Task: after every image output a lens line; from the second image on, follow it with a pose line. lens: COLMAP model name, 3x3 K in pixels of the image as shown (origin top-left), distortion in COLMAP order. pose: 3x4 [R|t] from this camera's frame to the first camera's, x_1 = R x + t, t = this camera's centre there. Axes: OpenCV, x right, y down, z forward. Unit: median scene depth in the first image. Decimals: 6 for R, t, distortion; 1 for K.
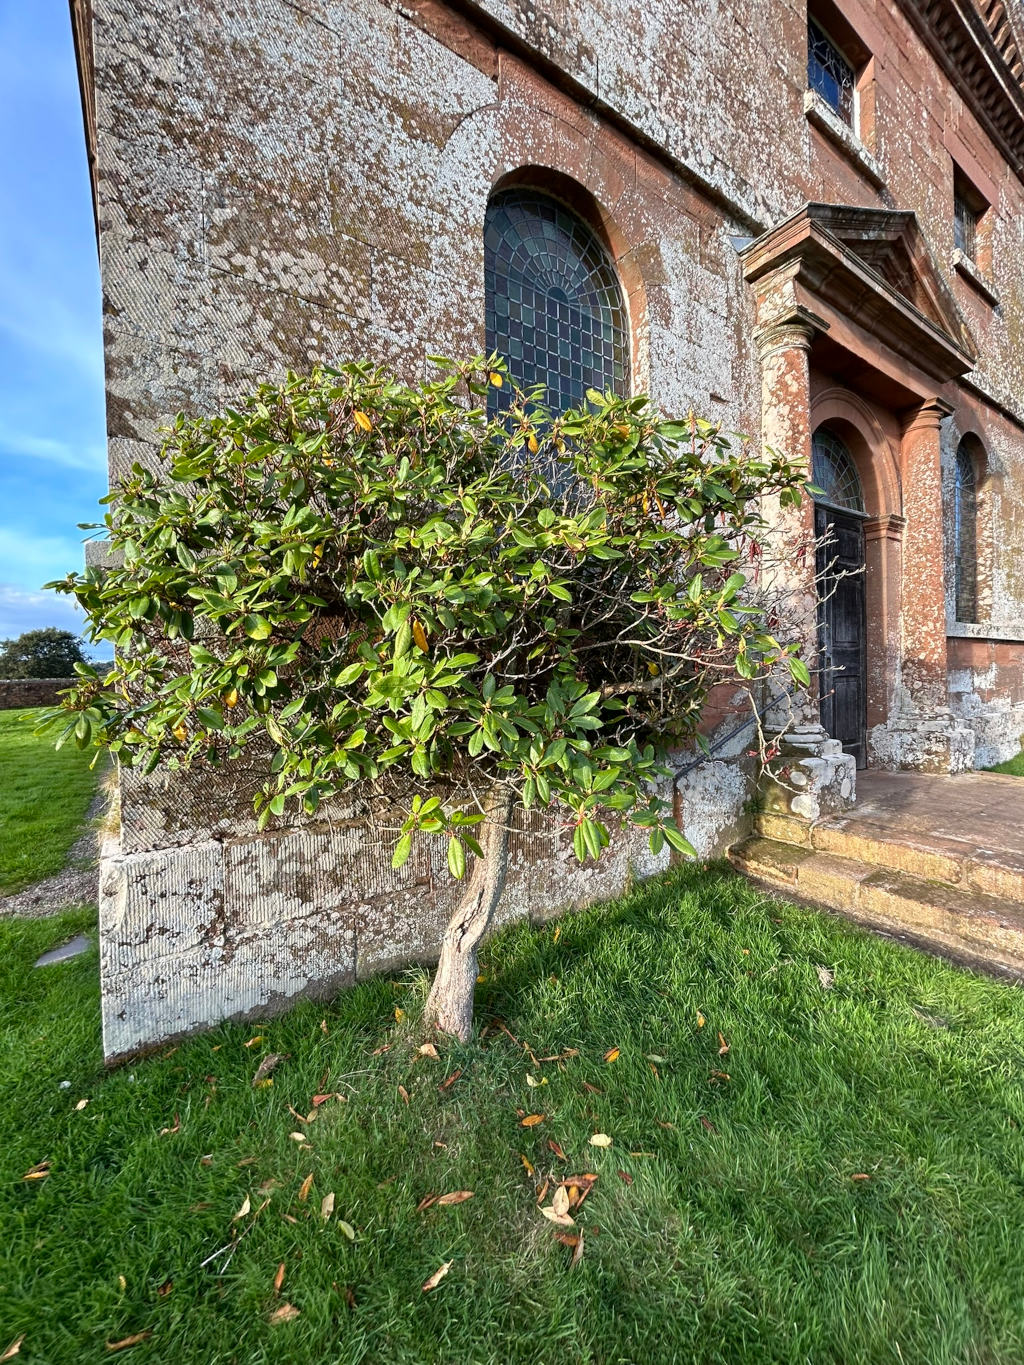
lens RADIAL K [[548.4, 0, 511.6], [0, 548.4, 685.7], [0, 0, 1]] dist [-0.007386, 0.001902]
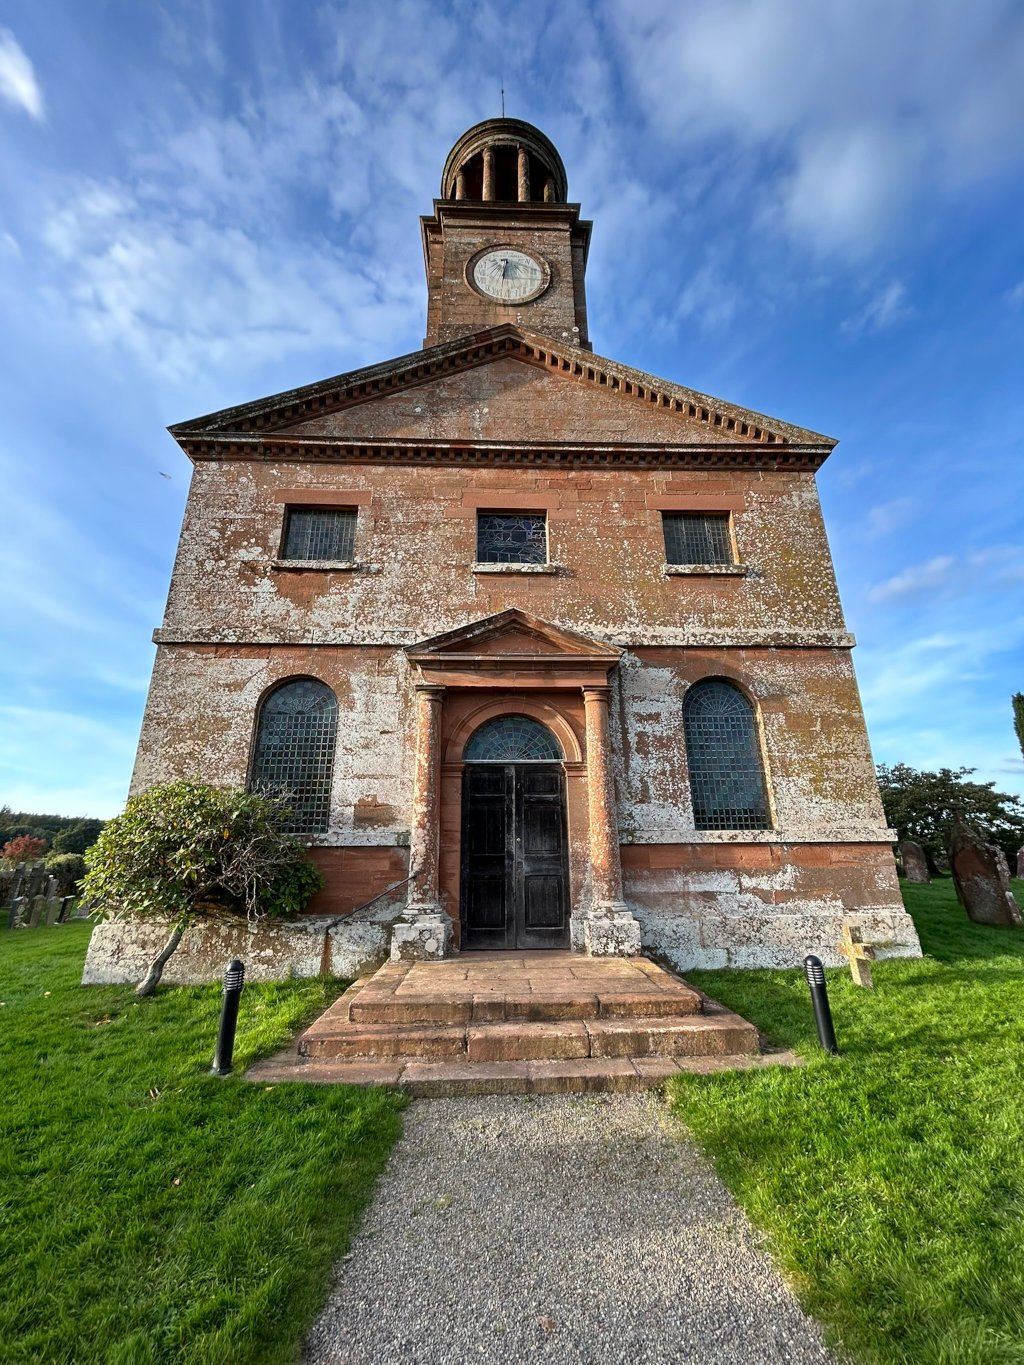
lens RADIAL K [[548.4, 0, 513.9], [0, 548.4, 683.6], [0, 0, 1]] dist [-0.007386, 0.001902]
pose [[0.853965, -0.151241, -0.497866, 3.080454], [-0.016988, 0.948211, -0.317186, -0.082739], [0.520054, 0.279324, 0.807170, -0.790331]]
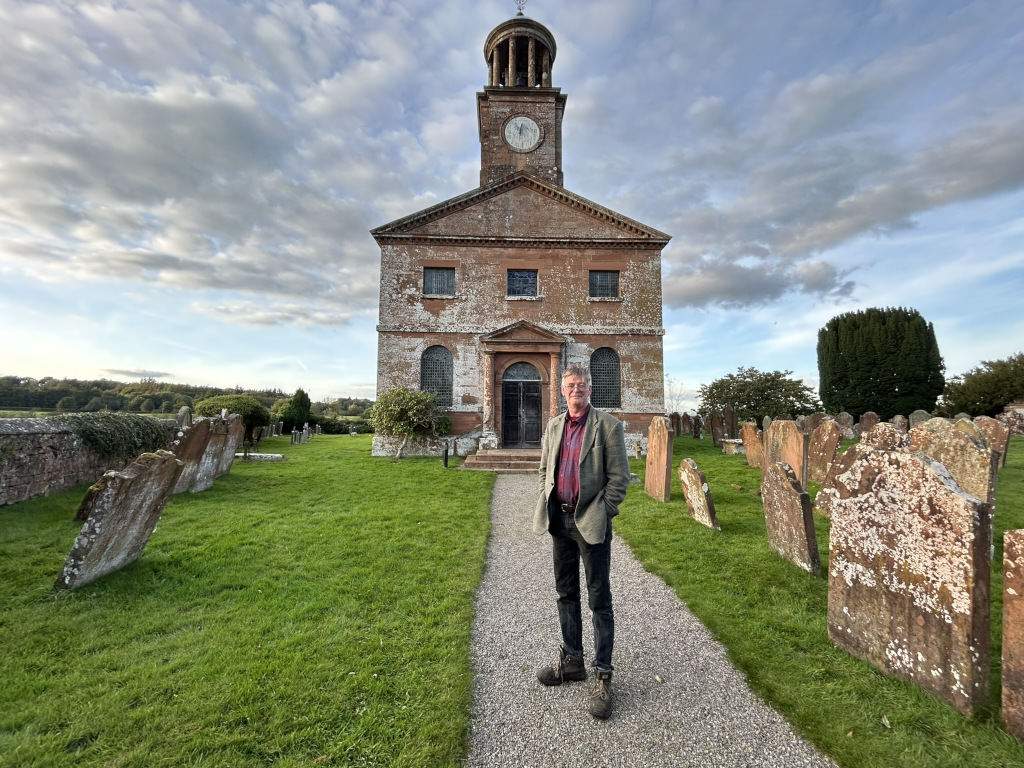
lens RADIAL K [[411.4, 0, 511.6], [0, 411.4, 382.7], [0, 0, 1]] dist [-0.007386, 0.001902]
pose [[0.848203, -0.026325, -0.529017, 4.652440], [-0.032318, 0.994331, -0.101298, -0.002665], [0.528685, 0.103018, 0.842544, -3.543667]]
